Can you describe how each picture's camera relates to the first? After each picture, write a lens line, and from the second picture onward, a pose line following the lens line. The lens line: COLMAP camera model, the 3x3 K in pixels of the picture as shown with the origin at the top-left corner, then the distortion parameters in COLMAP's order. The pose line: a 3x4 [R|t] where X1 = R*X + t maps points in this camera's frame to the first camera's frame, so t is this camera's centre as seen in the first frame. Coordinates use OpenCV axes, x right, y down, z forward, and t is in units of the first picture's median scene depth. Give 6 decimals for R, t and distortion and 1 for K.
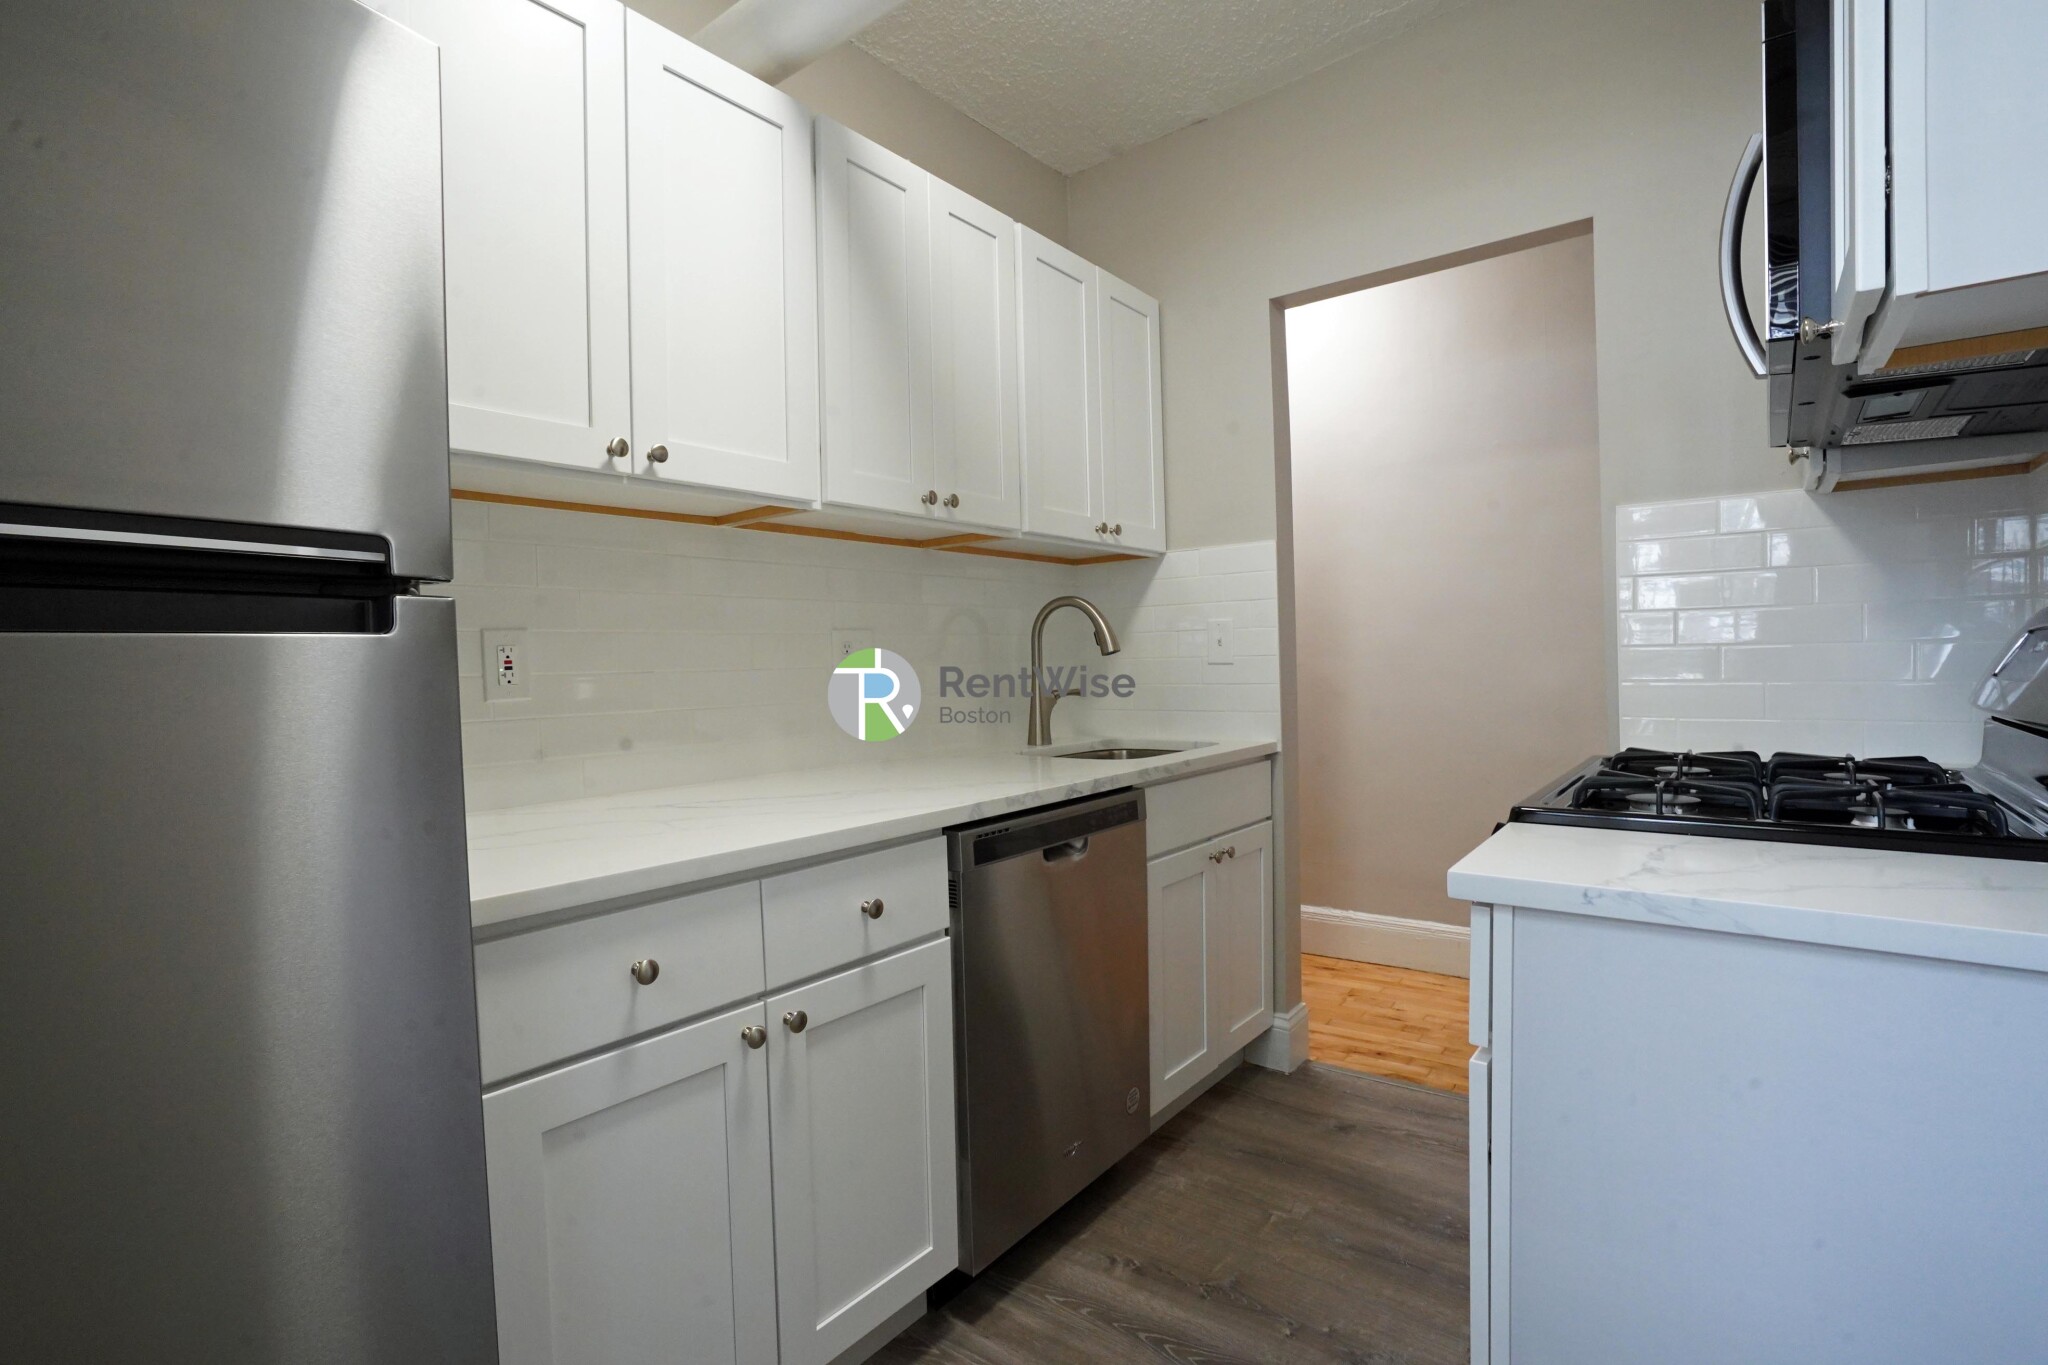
lens RADIAL K [[965.7, 0, 981.1], [0, 965.7, 681.7], [0, 0, 1]] dist [-0.060938, 0.026990]
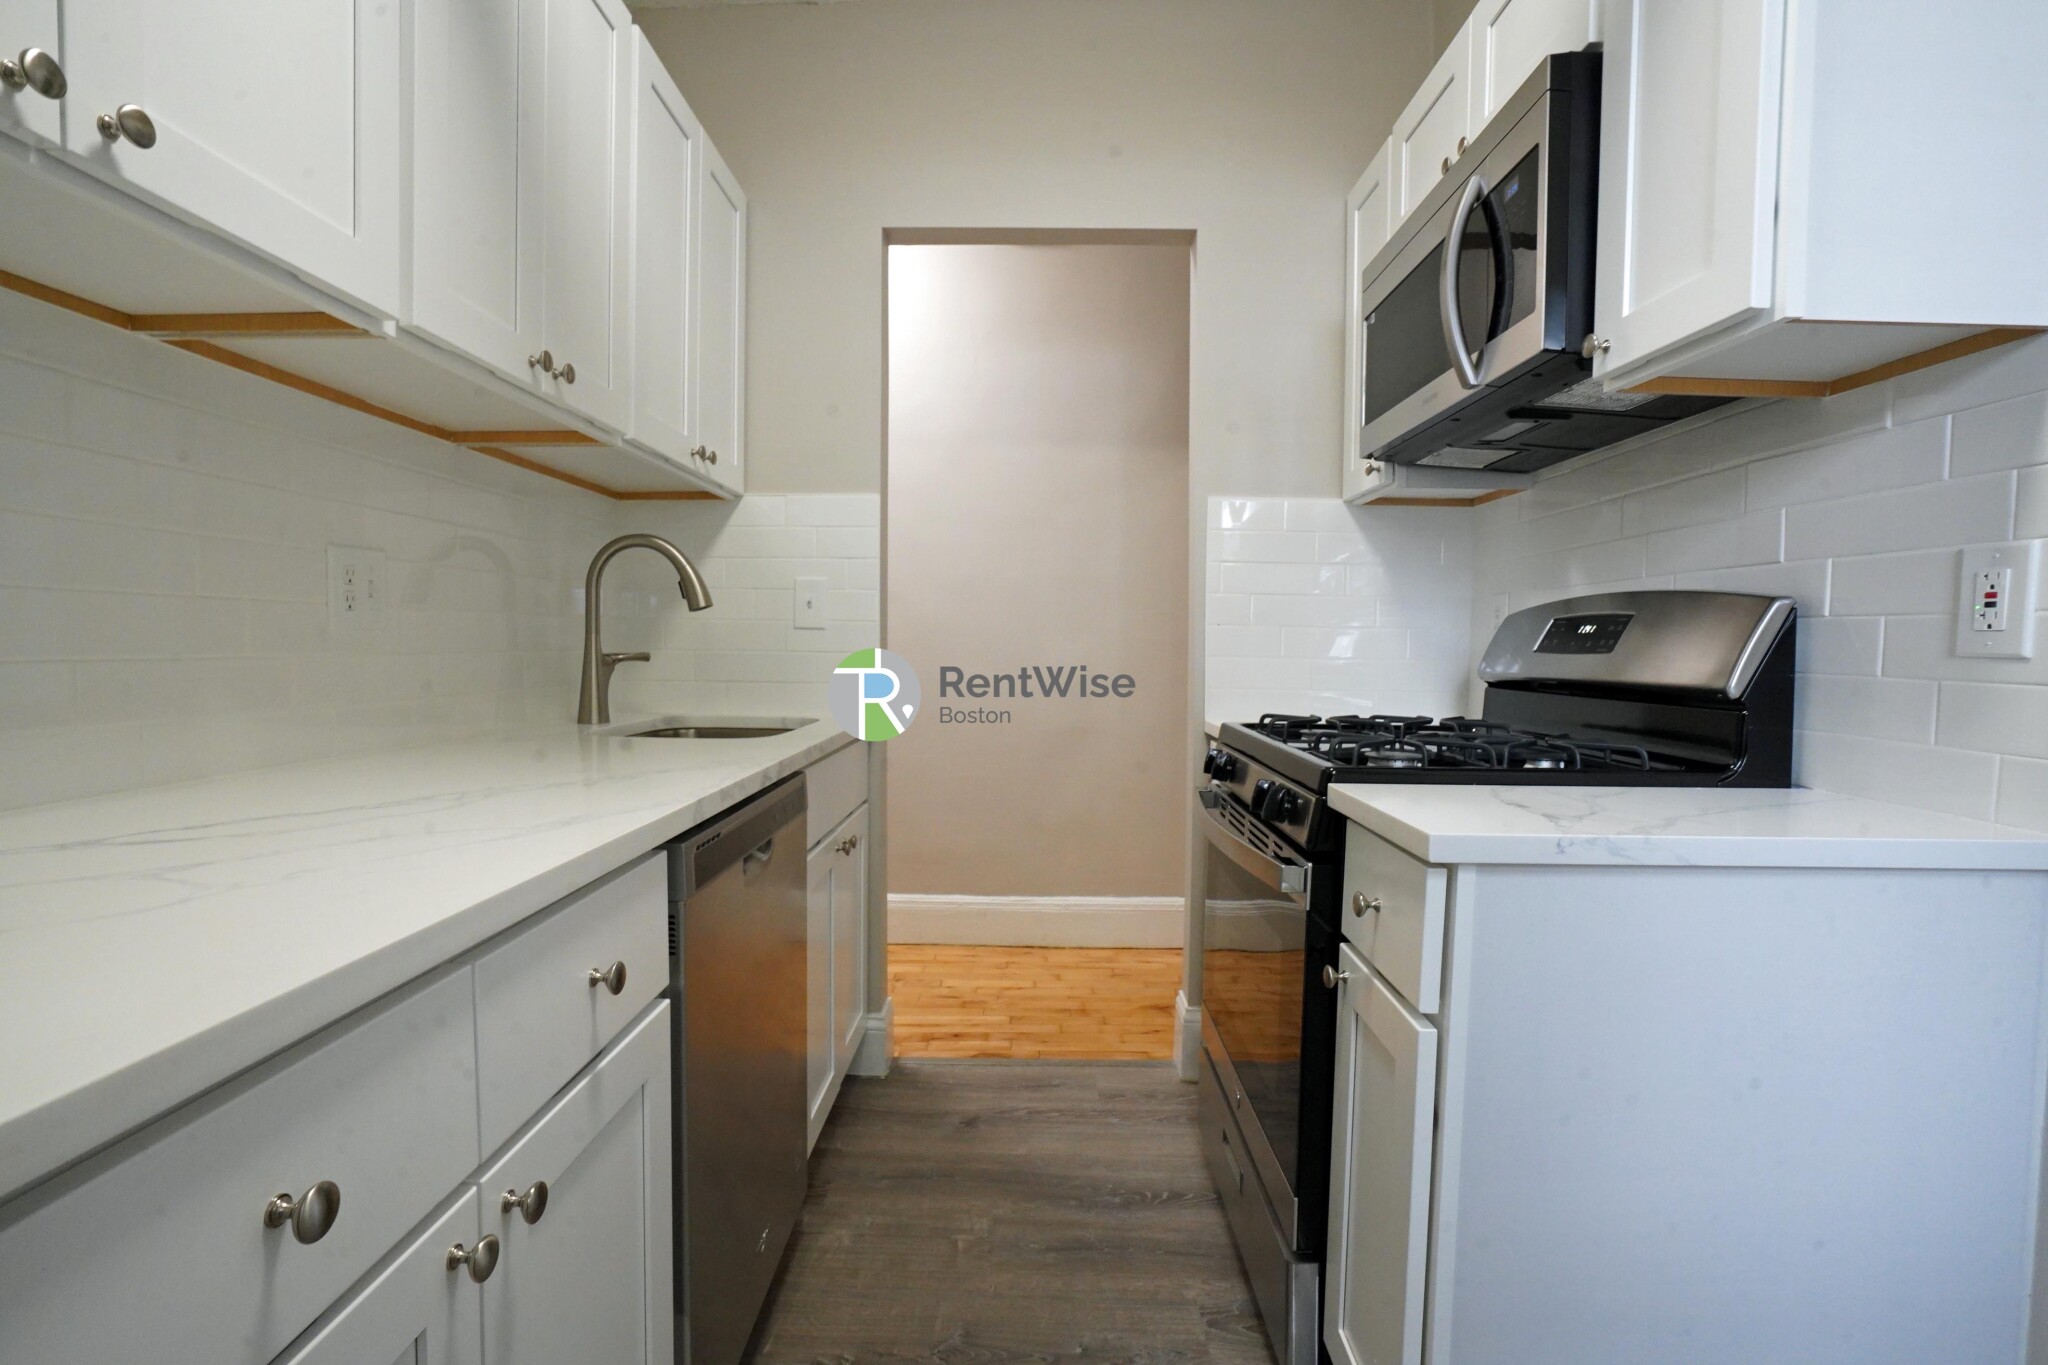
lens RADIAL K [[978.1, 0, 1015.2], [0, 978.1, 680.0], [0, 0, 1]] dist [-0.063677, 0.027982]
pose [[0.785112, 0.011444, 0.619248, -0.174891], [-0.020542, 0.999760, 0.007568, 0.020194], [-0.619013, -0.018662, 0.785159, 0.211191]]
